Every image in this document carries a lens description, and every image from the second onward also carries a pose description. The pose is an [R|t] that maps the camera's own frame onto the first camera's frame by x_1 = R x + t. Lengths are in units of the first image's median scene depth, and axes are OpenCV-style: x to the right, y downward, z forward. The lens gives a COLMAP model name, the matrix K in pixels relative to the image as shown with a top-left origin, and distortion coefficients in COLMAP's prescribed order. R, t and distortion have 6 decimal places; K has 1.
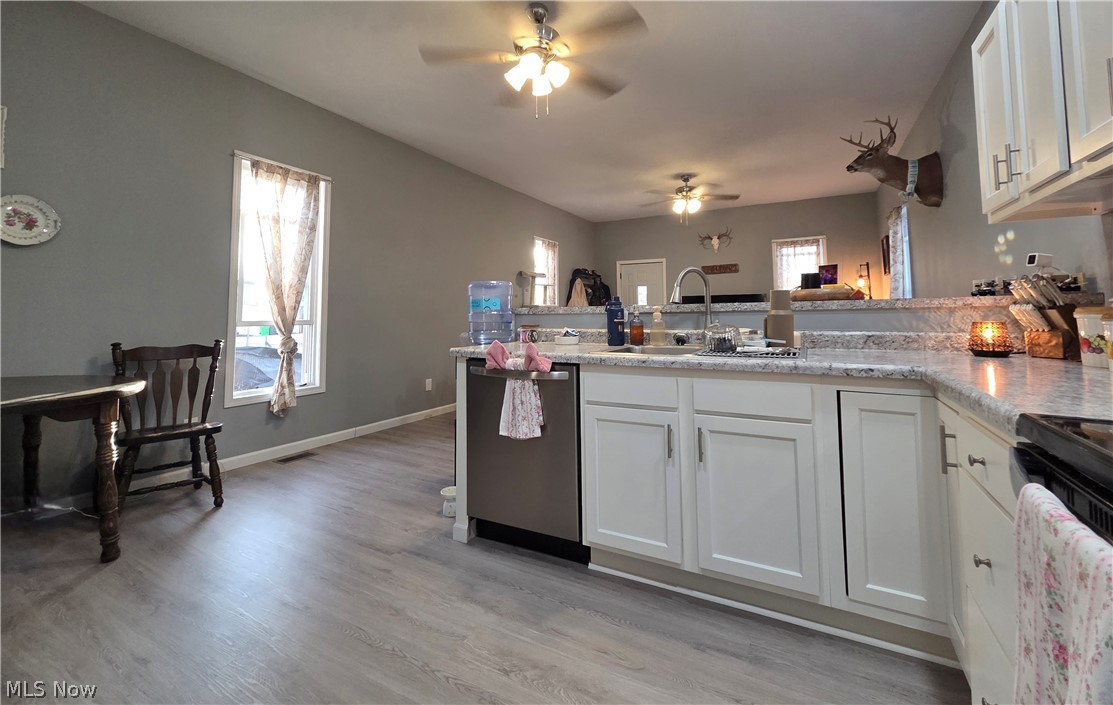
lens RADIAL K [[474.0, 0, 572.0], [0, 474.0, 285.4], [0, 0, 1]] dist [0.007852, -0.000176]
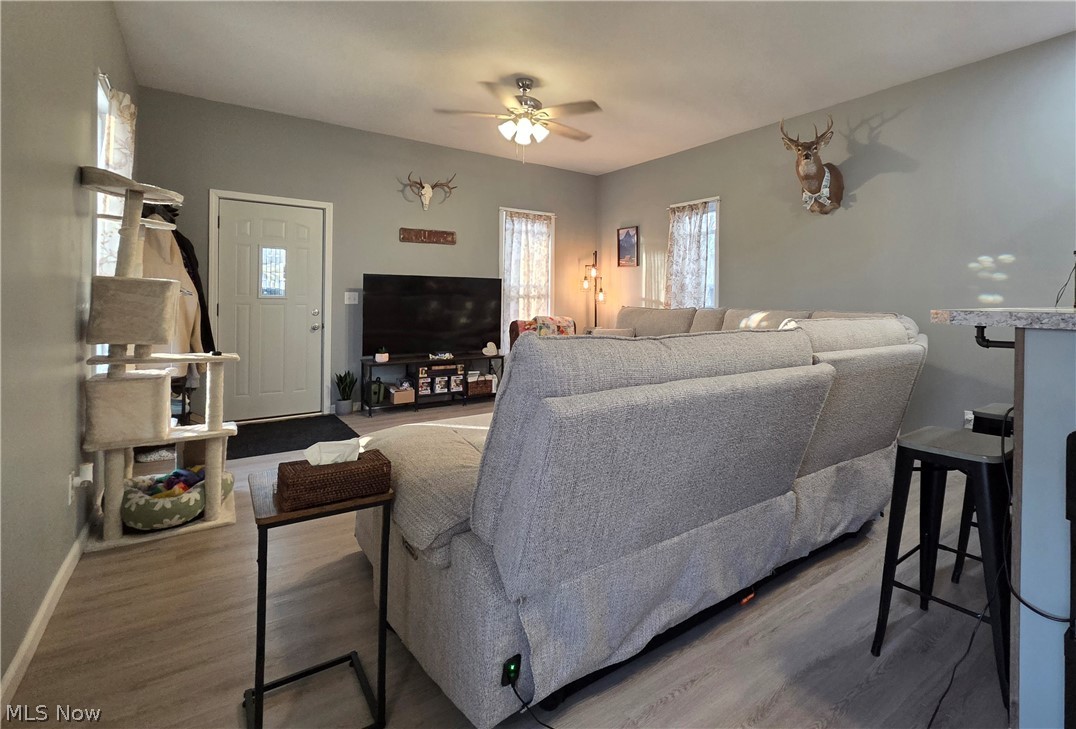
lens RADIAL K [[525.1, 0, 640.1], [0, 525.1, 304.4], [0, 0, 1]] dist [-0.009723, 0.003381]
pose [[0.344983, 0.005852, 0.938591, -0.962769], [-0.072310, 0.997174, 0.020361, 0.084043], [-0.935819, -0.074893, 0.344431, 1.765412]]
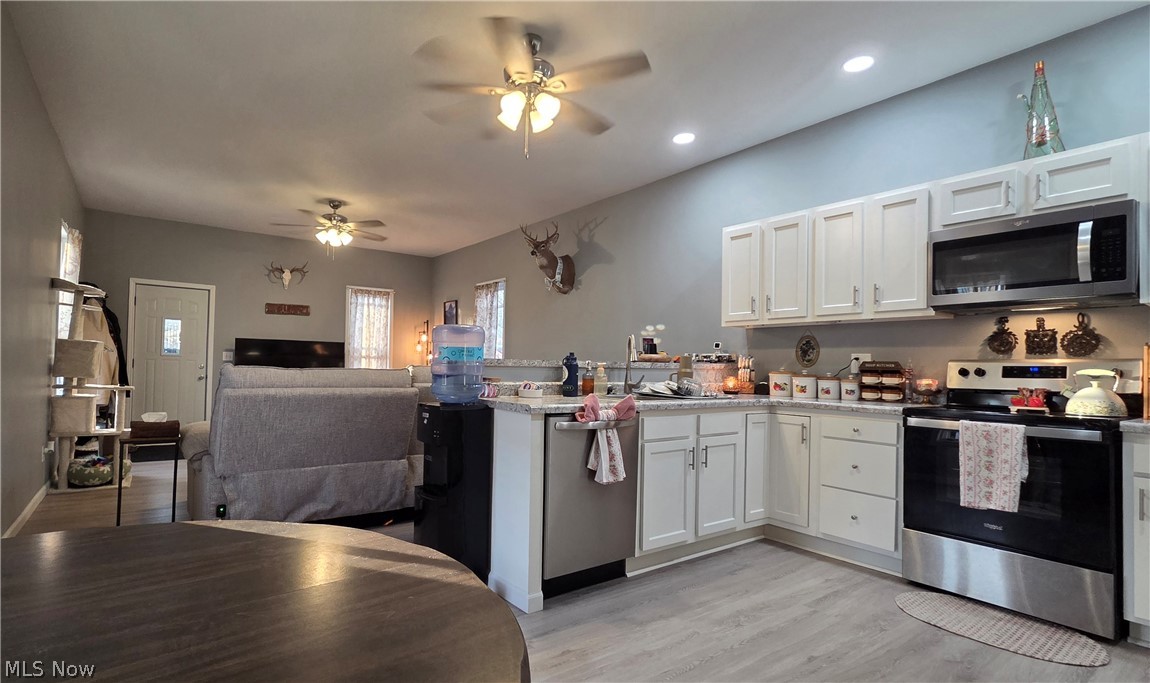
lens RADIAL K [[558.5, 0, 515.9], [0, 558.5, 359.9], [0, 0, 1]] dist [0.002409, 0.000544]
pose [[0.446794, 0.028255, 0.894191, -1.461668], [-0.080075, 0.996753, 0.008515, 0.051844], [-0.891046, -0.075406, 0.447605, 0.687793]]
